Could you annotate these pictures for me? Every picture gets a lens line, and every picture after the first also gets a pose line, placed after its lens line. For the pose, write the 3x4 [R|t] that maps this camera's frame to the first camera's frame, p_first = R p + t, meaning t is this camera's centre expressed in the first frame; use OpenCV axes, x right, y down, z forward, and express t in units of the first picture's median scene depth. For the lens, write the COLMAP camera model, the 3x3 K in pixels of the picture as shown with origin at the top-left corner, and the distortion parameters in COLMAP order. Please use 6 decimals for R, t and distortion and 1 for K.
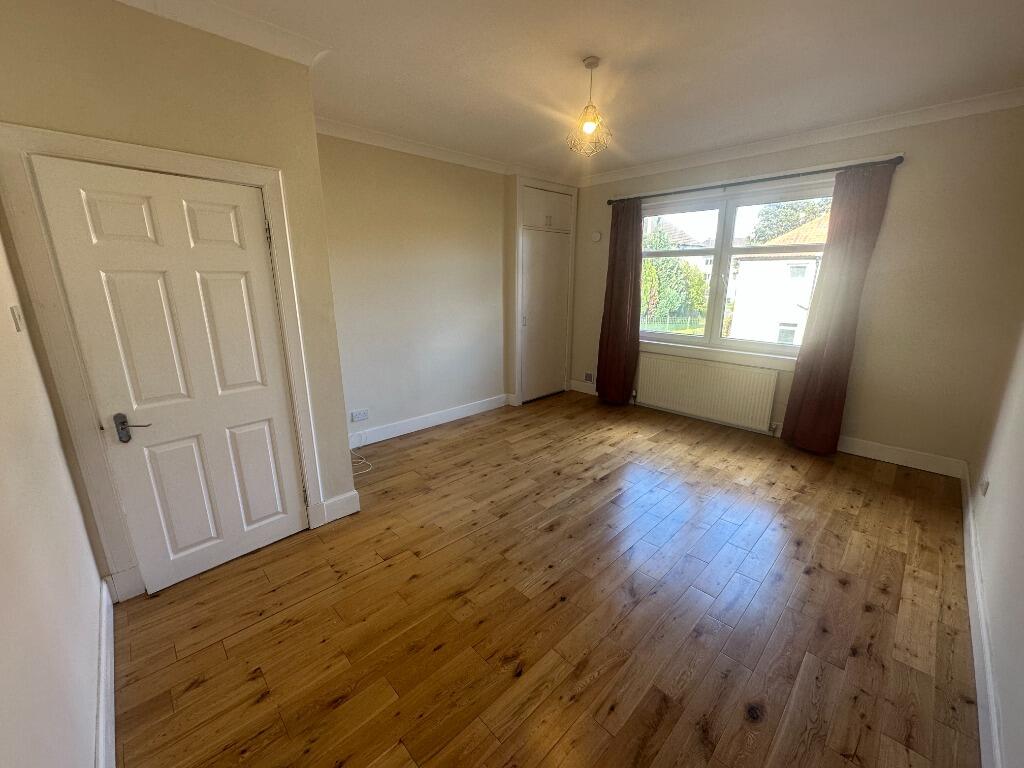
lens RADIAL K [[409.9, 0, 512.0], [0, 409.9, 383.6], [0, 0, 1]] dist [0.000433, -0.000553]
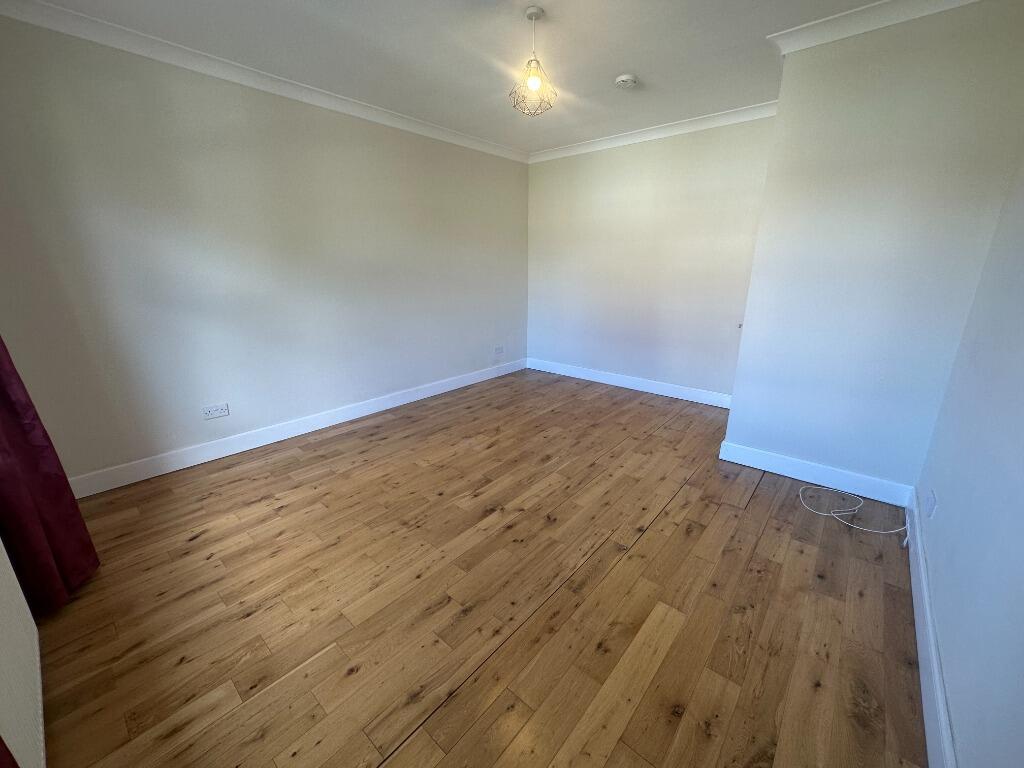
lens RADIAL K [[409.9, 0, 511.2], [0, 409.9, 383.9], [0, 0, 1]] dist [0.000433, -0.000553]
pose [[-0.995915, 0.031036, -0.084798, 0.258387], [-0.016796, 0.859021, 0.511665, -0.390691], [0.088723, 0.510999, -0.854990, 1.647472]]
